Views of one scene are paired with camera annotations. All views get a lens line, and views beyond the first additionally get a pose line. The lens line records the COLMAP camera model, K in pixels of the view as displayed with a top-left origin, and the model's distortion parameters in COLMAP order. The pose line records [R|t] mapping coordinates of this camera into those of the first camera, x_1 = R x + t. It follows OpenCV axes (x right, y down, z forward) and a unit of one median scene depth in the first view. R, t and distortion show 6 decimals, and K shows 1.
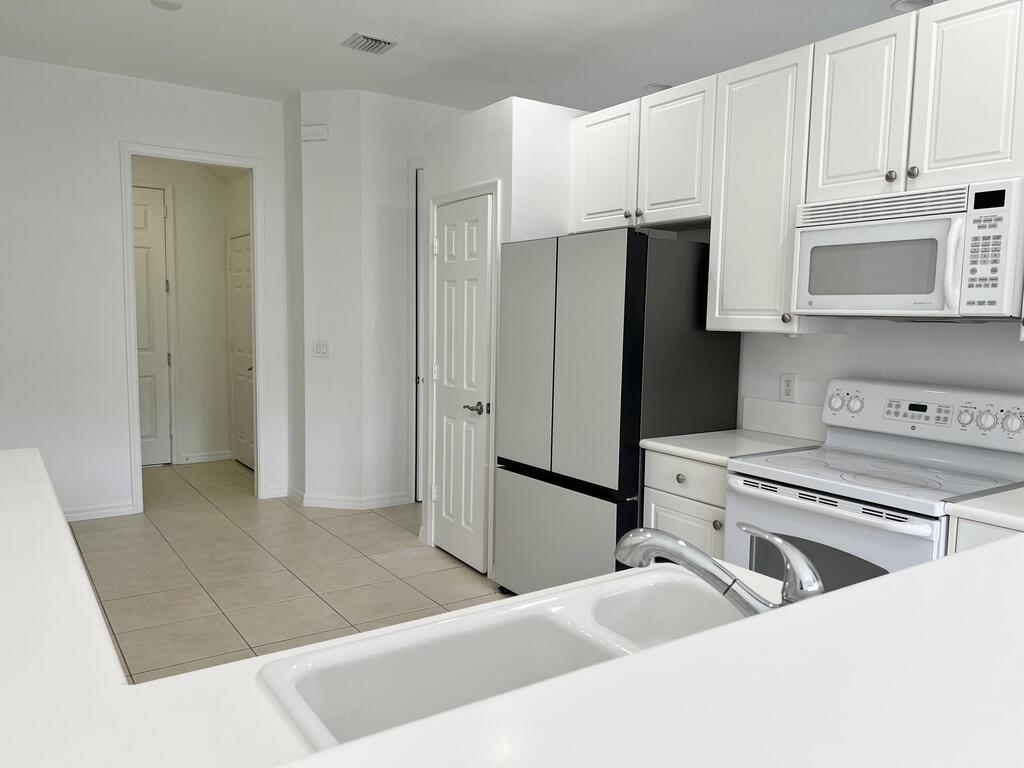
lens RADIAL K [[775.9, 0, 514.9], [0, 775.9, 385.4], [0, 0, 1]] dist [0.040792, -0.002137]
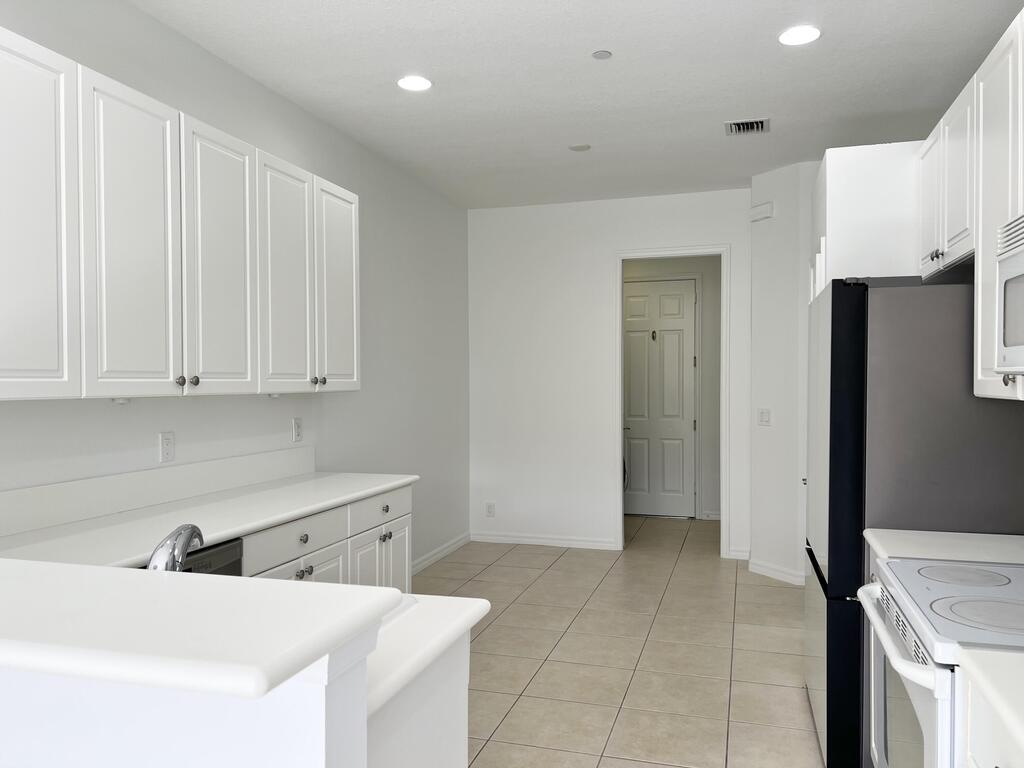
lens RADIAL K [[775.9, 0, 515.5], [0, 775.9, 385.9], [0, 0, 1]] dist [0.040792, -0.002137]
pose [[0.629712, -0.013791, -0.776706, 0.366679], [-0.056770, 0.996352, -0.063717, -0.004518], [0.774752, 0.084217, 0.626632, 0.110425]]
